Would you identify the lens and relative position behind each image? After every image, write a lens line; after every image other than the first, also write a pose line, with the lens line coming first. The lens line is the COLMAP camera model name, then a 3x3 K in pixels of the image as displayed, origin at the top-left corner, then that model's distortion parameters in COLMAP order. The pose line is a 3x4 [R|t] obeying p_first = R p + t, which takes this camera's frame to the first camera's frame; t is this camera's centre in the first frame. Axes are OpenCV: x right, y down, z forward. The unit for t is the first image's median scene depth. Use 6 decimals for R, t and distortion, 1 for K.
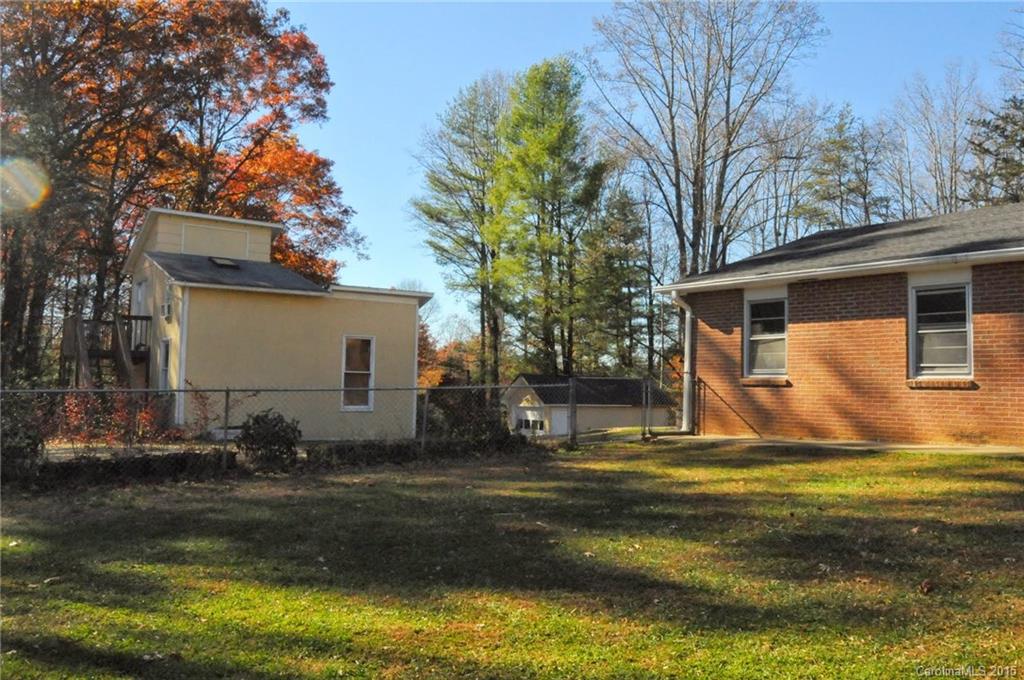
lens RADIAL K [[799.3, 0, 516.5], [0, 799.3, 337.2], [0, 0, 1]] dist [-0.093484, 0.030119]
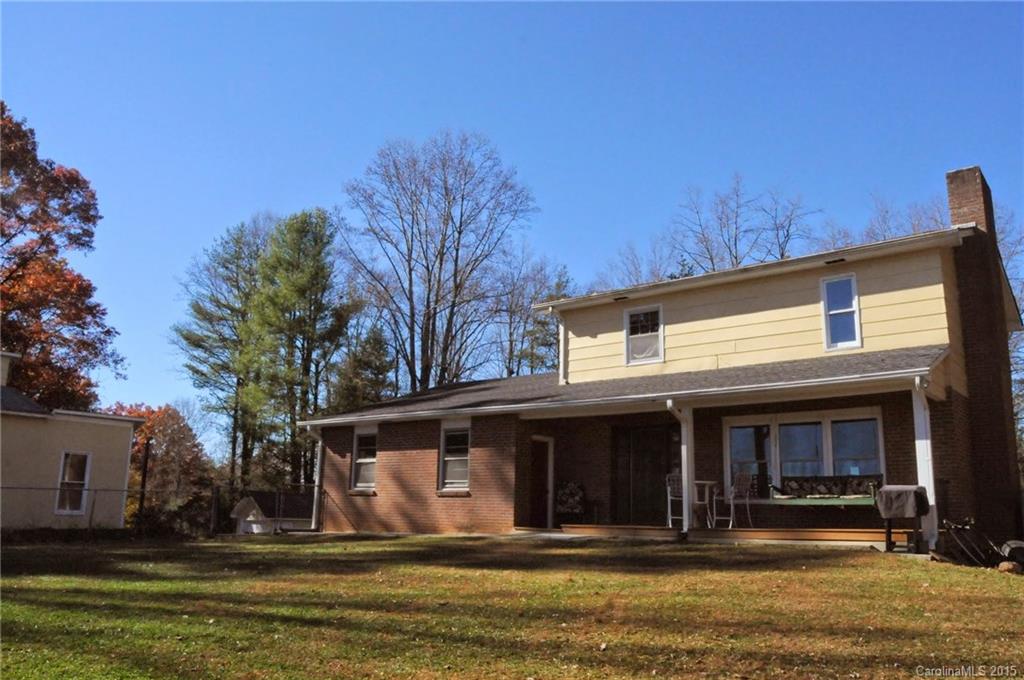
lens RADIAL K [[799.3, 0, 509.3], [0, 799.3, 341.1], [0, 0, 1]] dist [-0.093484, 0.030119]
pose [[0.970026, 0.054264, 0.236866, 0.068110], [-0.018172, 0.988217, -0.151976, 0.000040], [-0.242322, 0.143116, 0.959582, -0.143236]]
